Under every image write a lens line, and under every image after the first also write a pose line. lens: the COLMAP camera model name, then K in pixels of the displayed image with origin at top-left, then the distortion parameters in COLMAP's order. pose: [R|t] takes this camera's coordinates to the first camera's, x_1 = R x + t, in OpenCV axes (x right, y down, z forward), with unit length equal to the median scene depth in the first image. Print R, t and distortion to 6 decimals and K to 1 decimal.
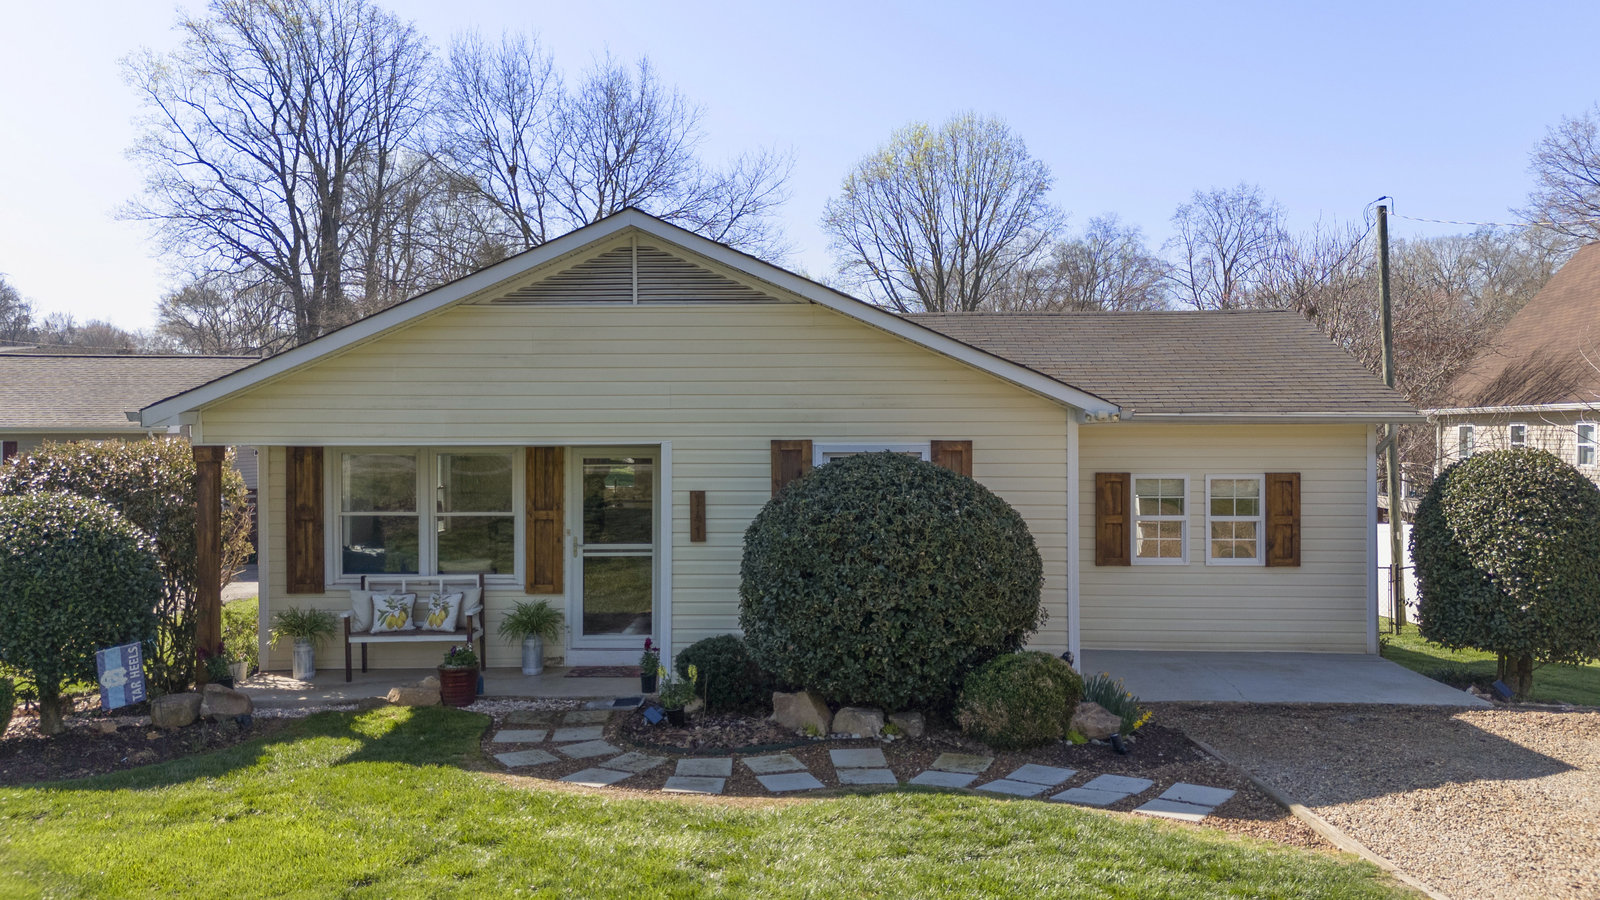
lens RADIAL K [[1167.0, 0, 798.8], [0, 1167.0, 435.1], [0, 0, 1]] dist [0.073481, -0.079450]
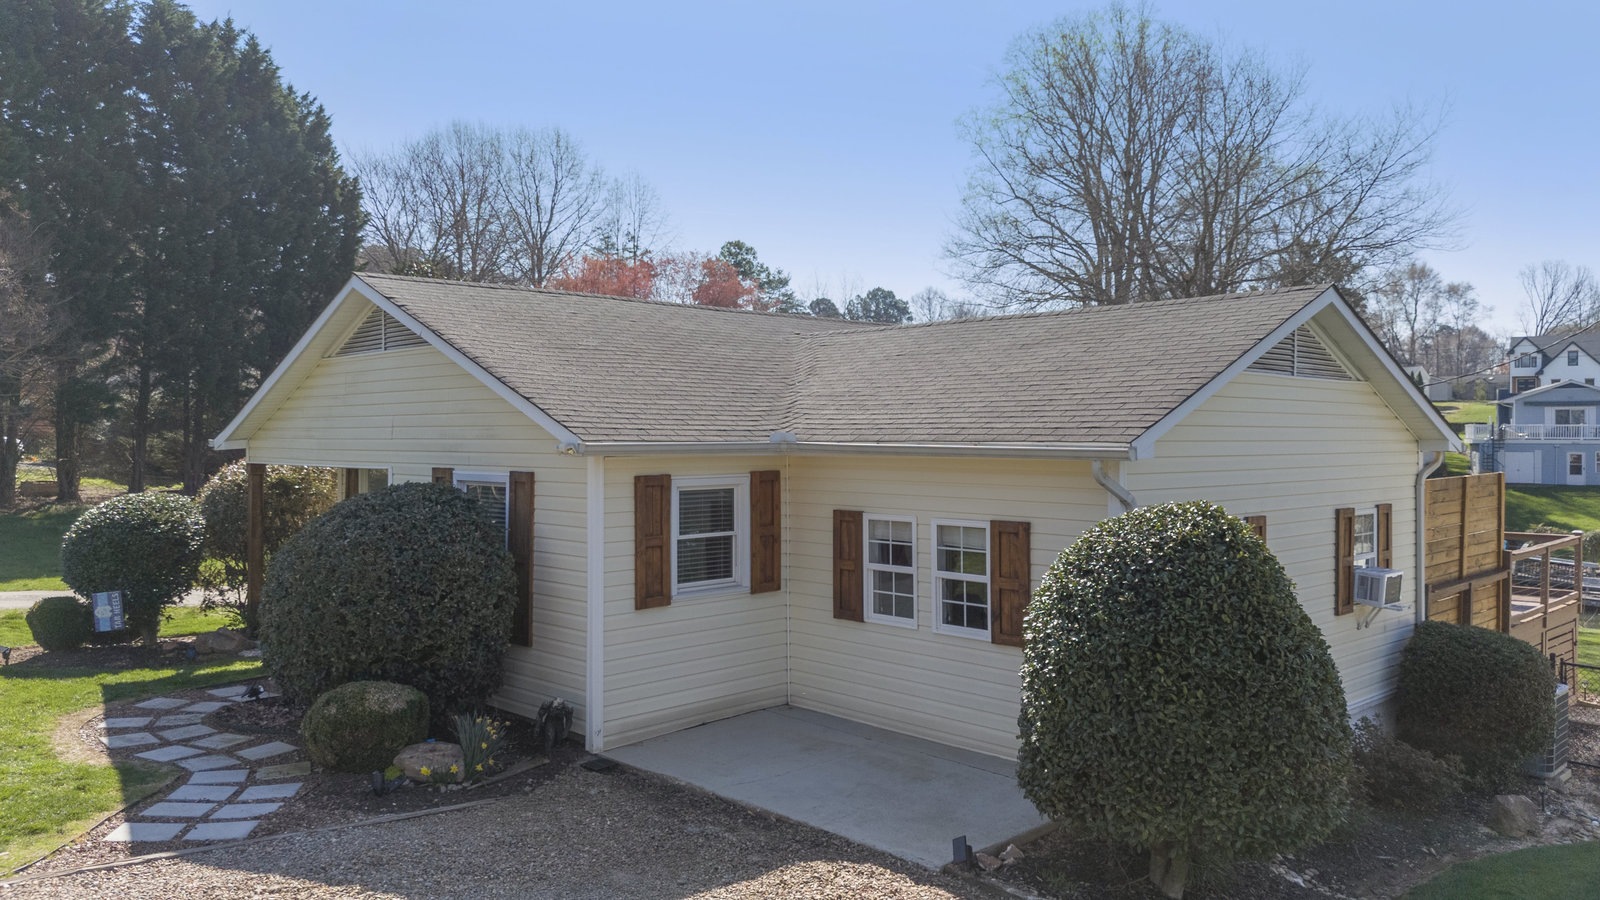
lens RADIAL K [[1167.0, 0, 797.7], [0, 1167.0, 446.4], [0, 0, 1]] dist [0.073481, -0.079450]
pose [[0.714615, 0.007430, -0.699478, 0.934466], [-0.002750, 0.999966, 0.007812, -0.023731], [0.699512, -0.003658, 0.714611, 0.411490]]
